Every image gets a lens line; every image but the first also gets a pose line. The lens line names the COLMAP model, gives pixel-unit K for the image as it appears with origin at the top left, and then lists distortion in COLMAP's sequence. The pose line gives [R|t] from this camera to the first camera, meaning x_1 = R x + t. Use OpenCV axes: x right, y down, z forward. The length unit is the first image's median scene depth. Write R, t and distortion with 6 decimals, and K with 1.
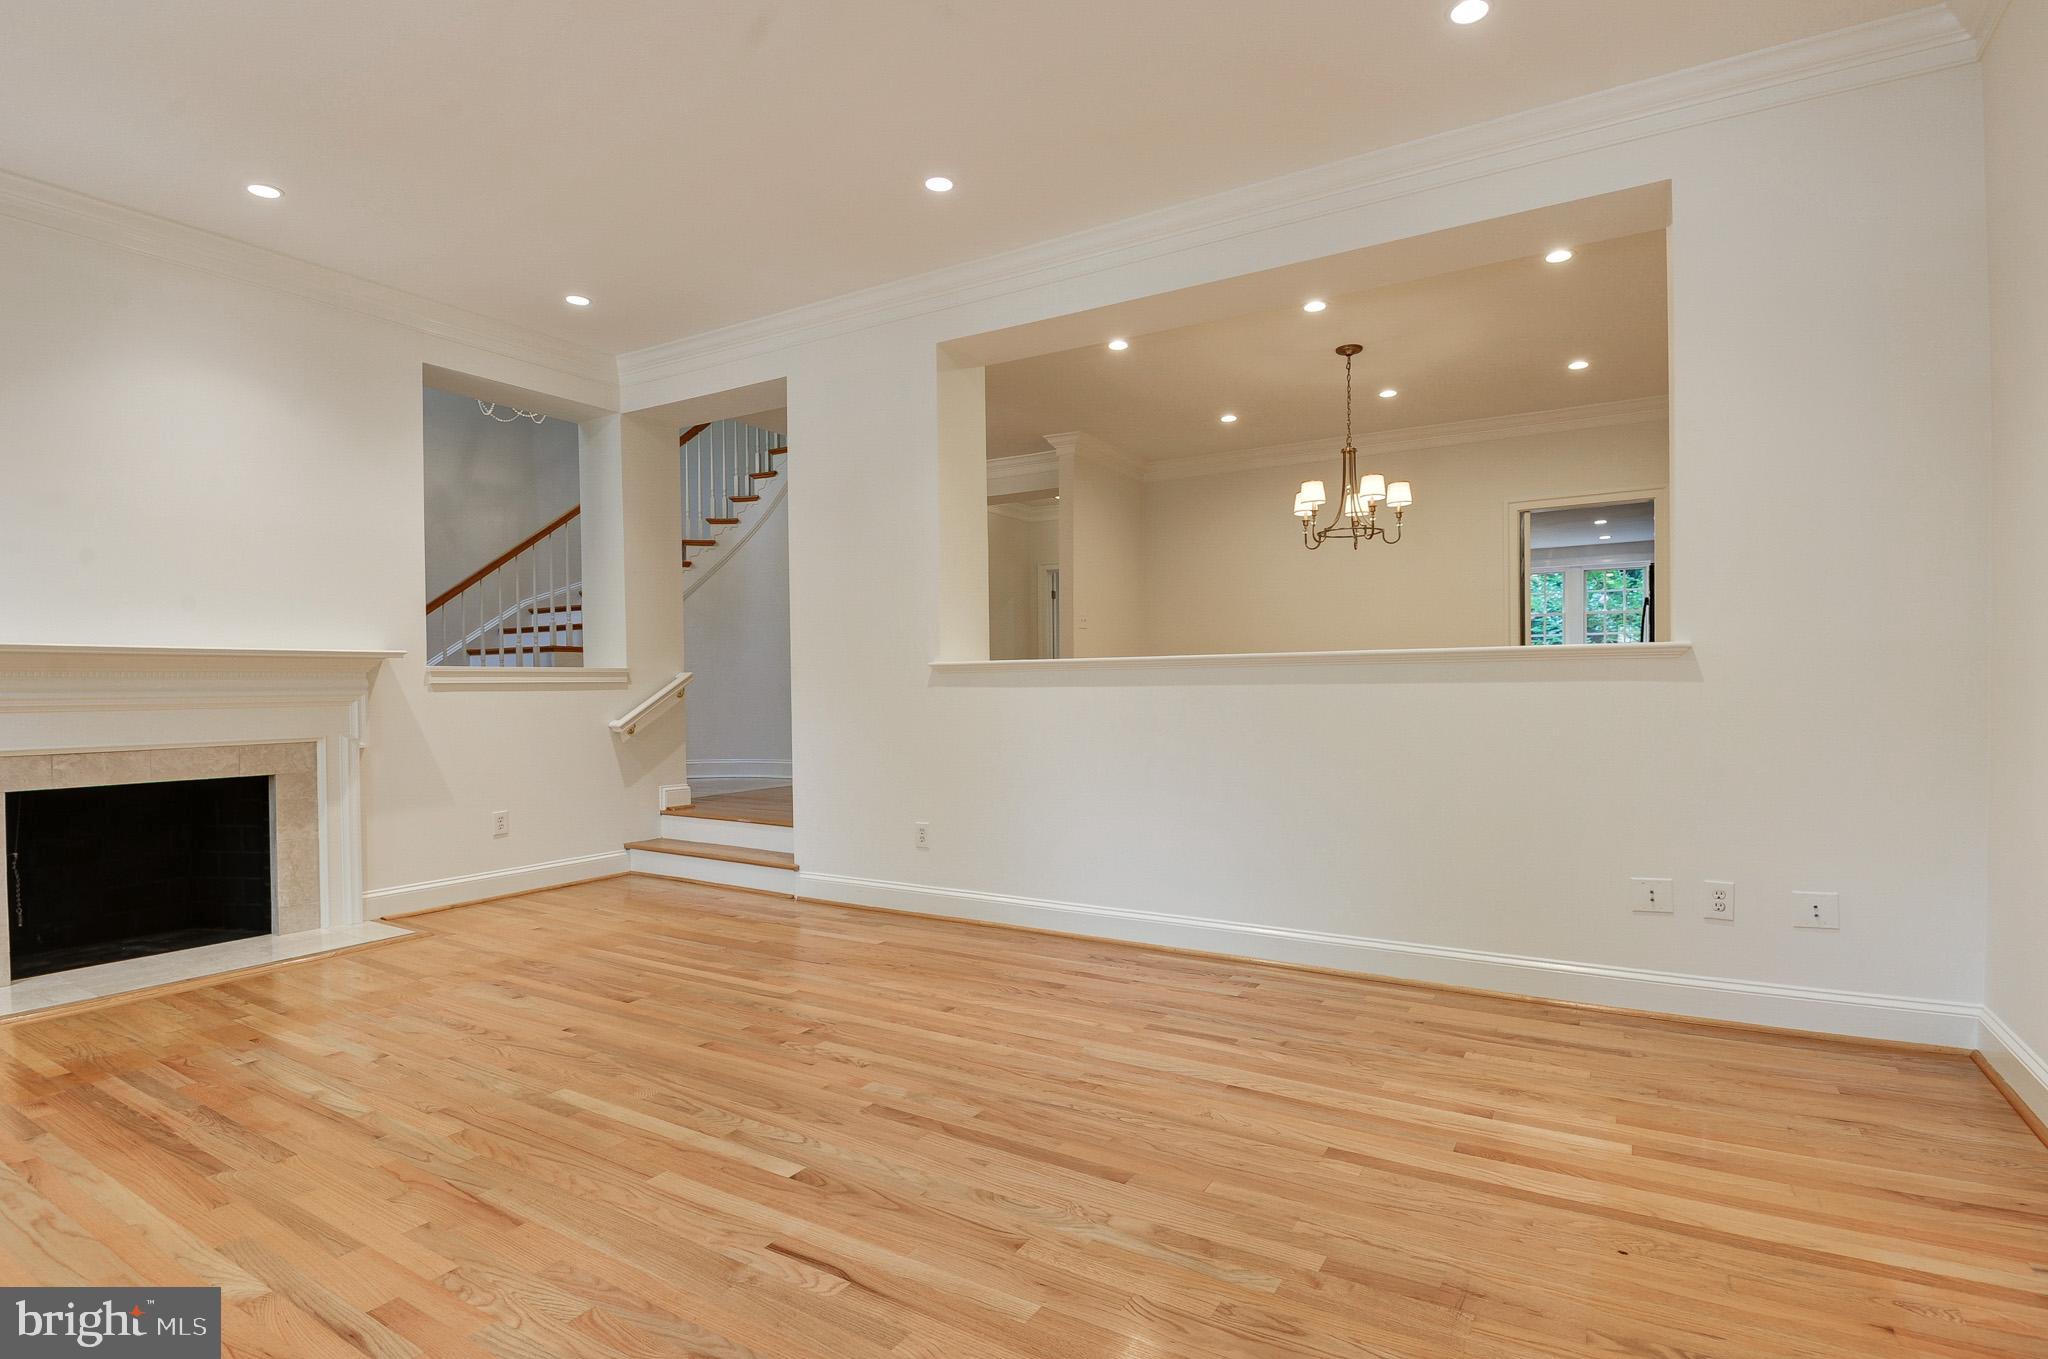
lens RADIAL K [[975.4, 0, 1012.0], [0, 975.4, 690.0], [0, 0, 1]] dist [-0.005028, -0.010057]
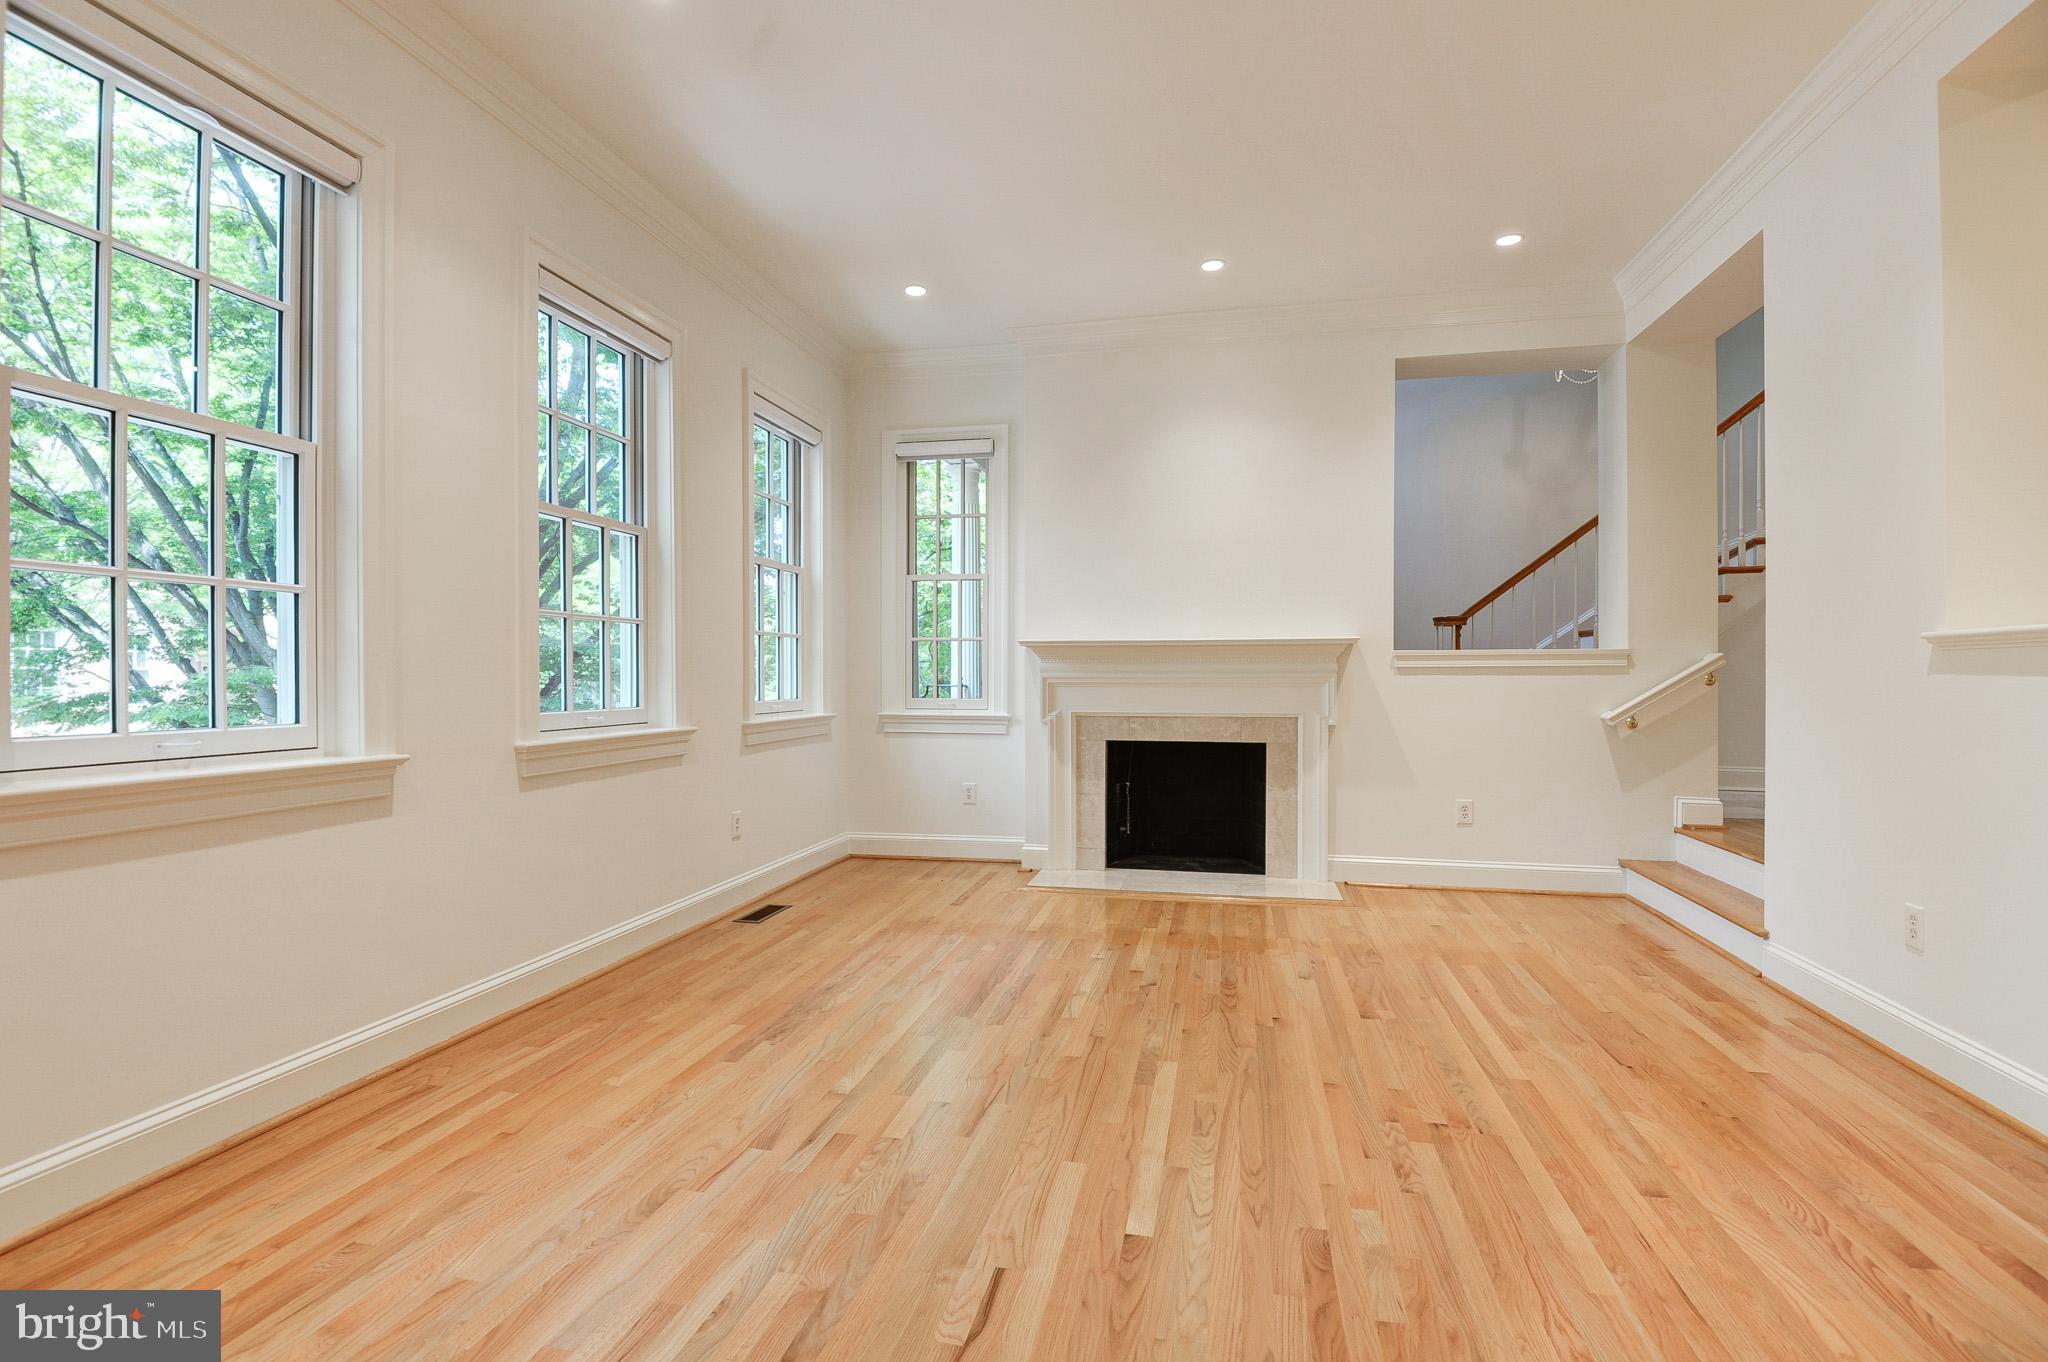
lens RADIAL K [[975.4, 0, 1010.4], [0, 975.4, 676.6], [0, 0, 1]] dist [-0.005028, -0.010057]
pose [[0.341981, 0.010537, -0.939648, 0.309963], [-0.007073, 0.999938, 0.008639, -0.003498], [0.939680, 0.003692, 0.342034, 0.338656]]
